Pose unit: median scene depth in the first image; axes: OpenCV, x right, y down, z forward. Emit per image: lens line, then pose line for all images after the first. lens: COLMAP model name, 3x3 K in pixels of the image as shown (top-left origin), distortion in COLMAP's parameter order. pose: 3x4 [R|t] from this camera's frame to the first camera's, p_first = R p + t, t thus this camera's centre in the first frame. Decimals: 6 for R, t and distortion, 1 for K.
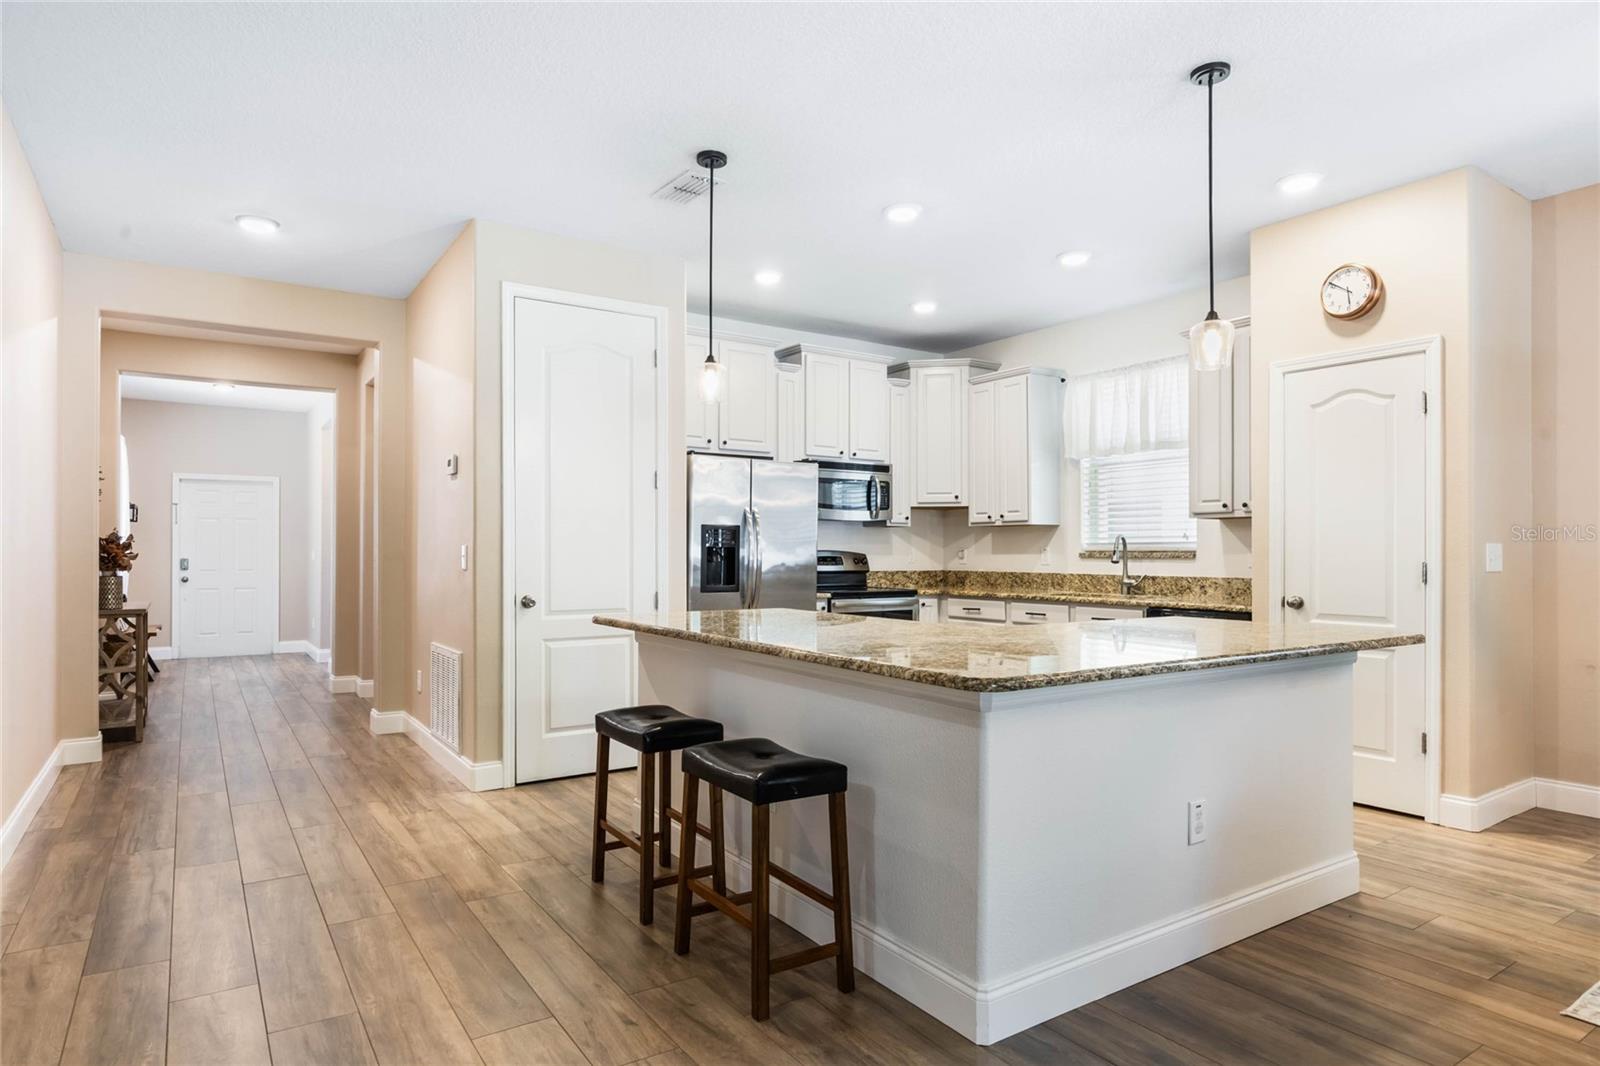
lens RADIAL K [[913.5, 0, 807.7], [0, 913.5, 541.1], [0, 0, 1]] dist [-0.005292, -0.003544]
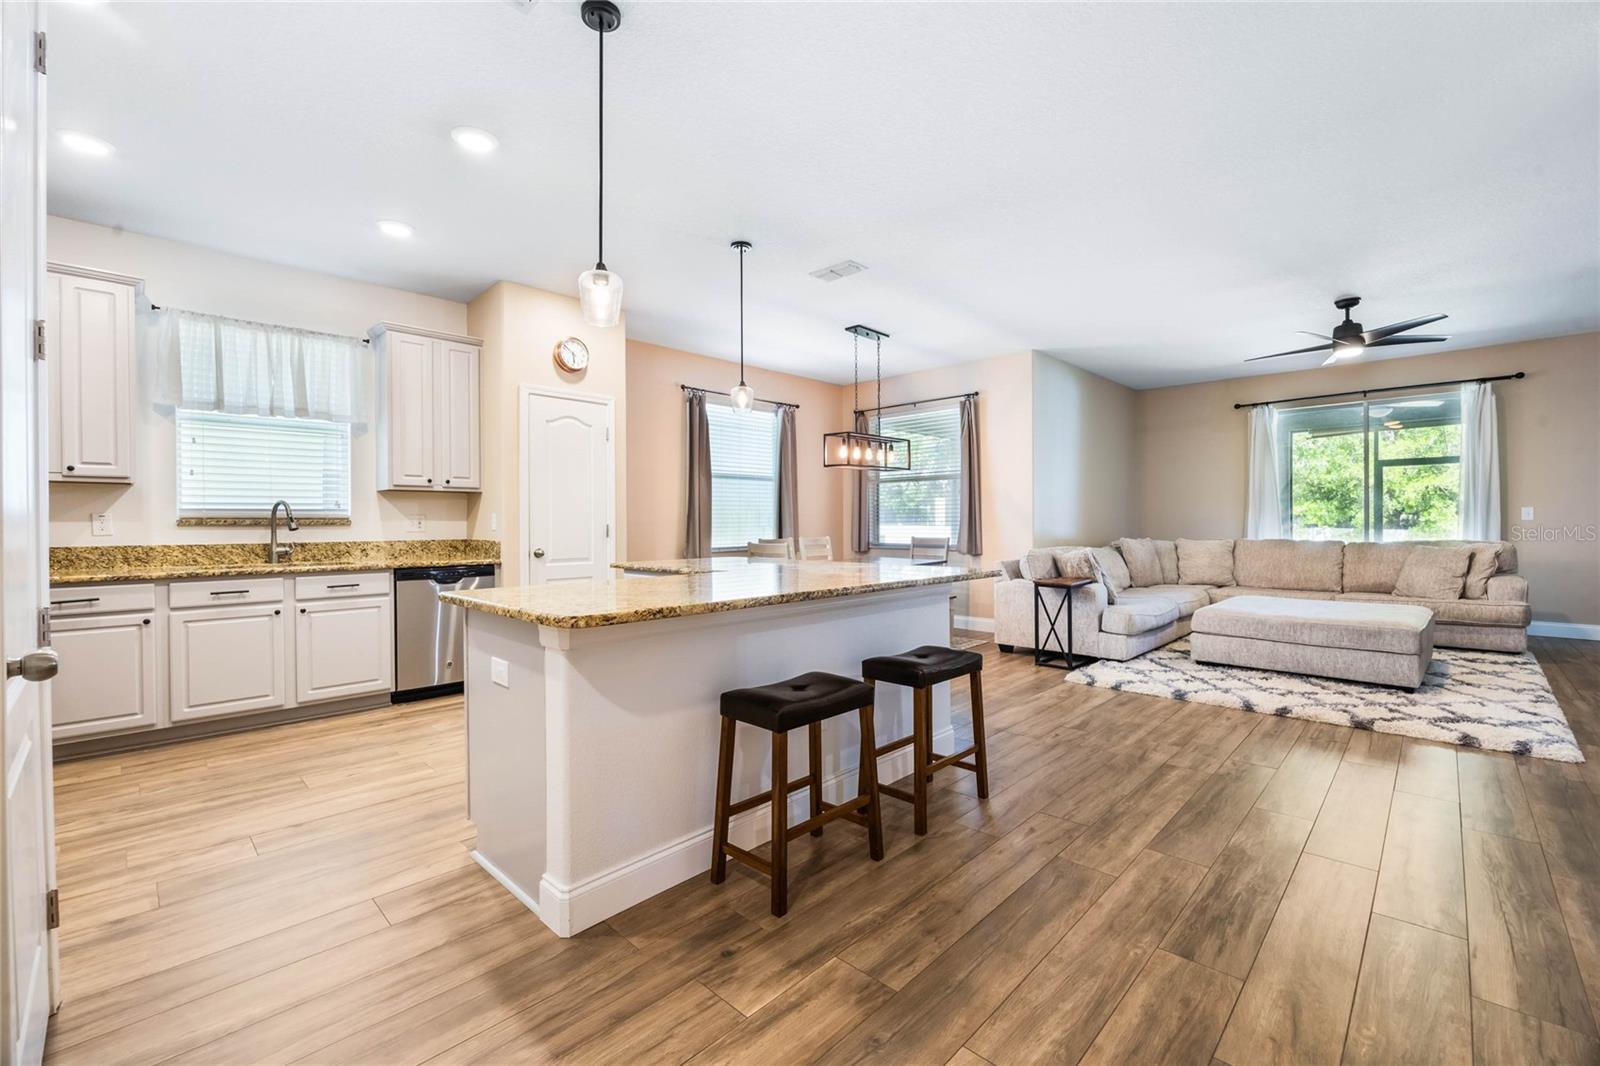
lens RADIAL K [[672.6, 0, 799.1], [0, 672.6, 531.3], [0, 0, 1]] dist [-0.013367, 0.000565]
pose [[-0.203899, -0.013823, 0.978894, -0.448008], [-0.008778, 0.999886, 0.012291, 0.011552], [-0.978952, -0.006087, -0.203998, 0.606422]]
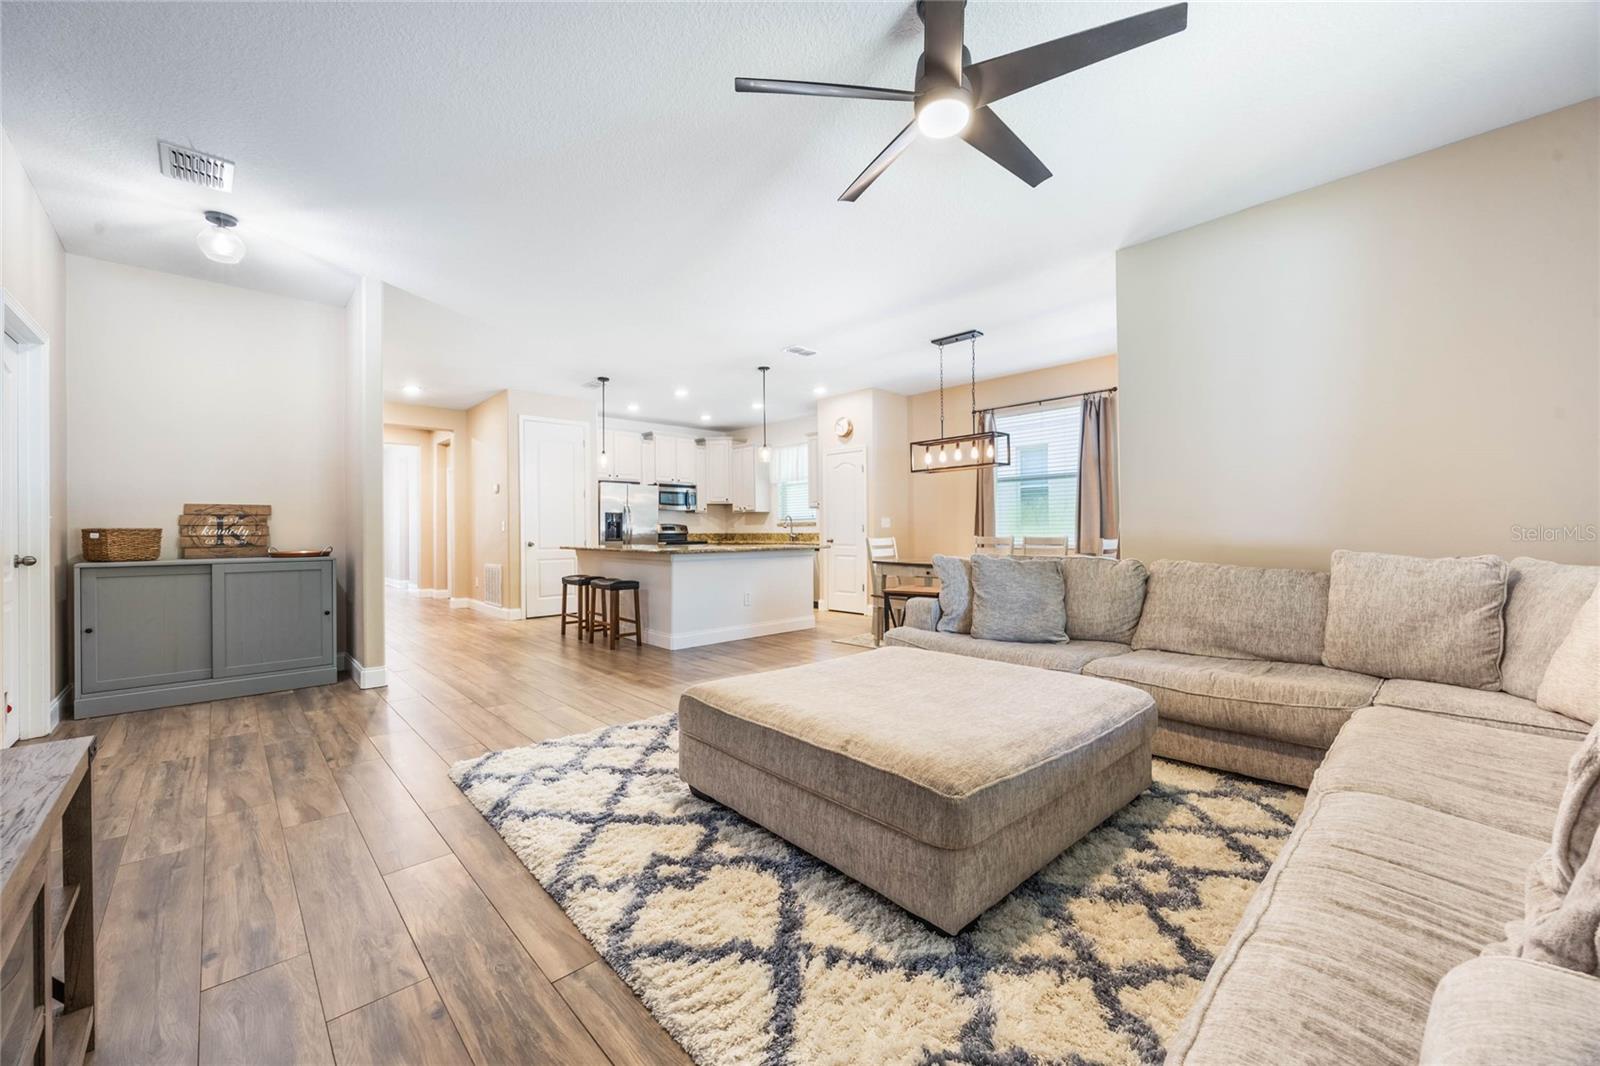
lens RADIAL K [[617.2, 0, 797.3], [0, 617.2, 527.9], [0, 0, 1]] dist [-0.003453, -0.000405]
pose [[0.988012, -0.008445, 0.154147, 0.115654], [0.006993, 0.999926, 0.009957, 0.008266], [-0.154220, -0.008760, 0.987998, -0.588606]]
